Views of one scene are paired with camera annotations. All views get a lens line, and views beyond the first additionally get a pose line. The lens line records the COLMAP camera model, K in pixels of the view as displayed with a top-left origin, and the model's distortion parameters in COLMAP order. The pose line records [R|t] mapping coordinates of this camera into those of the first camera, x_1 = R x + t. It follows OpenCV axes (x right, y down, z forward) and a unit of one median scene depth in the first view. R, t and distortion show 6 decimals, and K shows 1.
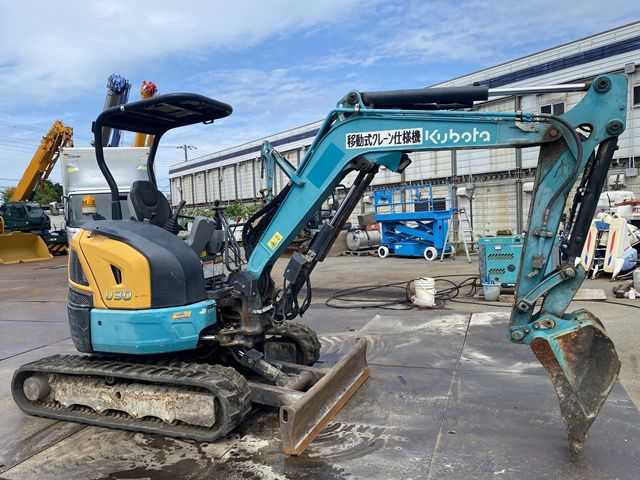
lens RADIAL K [[481.3, 0, 295.7], [0, 481.3, 241.0], [0, 0, 1]] dist [0.138340, -0.158927]
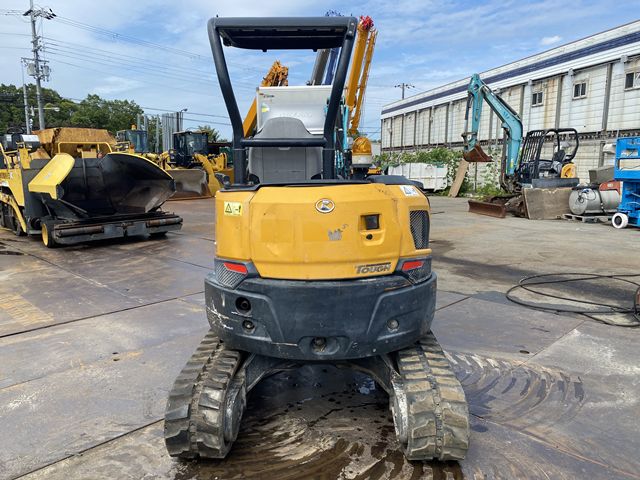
lens RADIAL K [[487.3, 0, 318.2], [0, 487.3, 235.5], [0, 0, 1]] dist [0.035017, -0.001293]
pose [[0.923282, 0.104008, -0.369774, 0.030121], [-0.064328, 0.990916, 0.118100, -0.013789], [0.378698, -0.085253, 0.921585, 0.094526]]
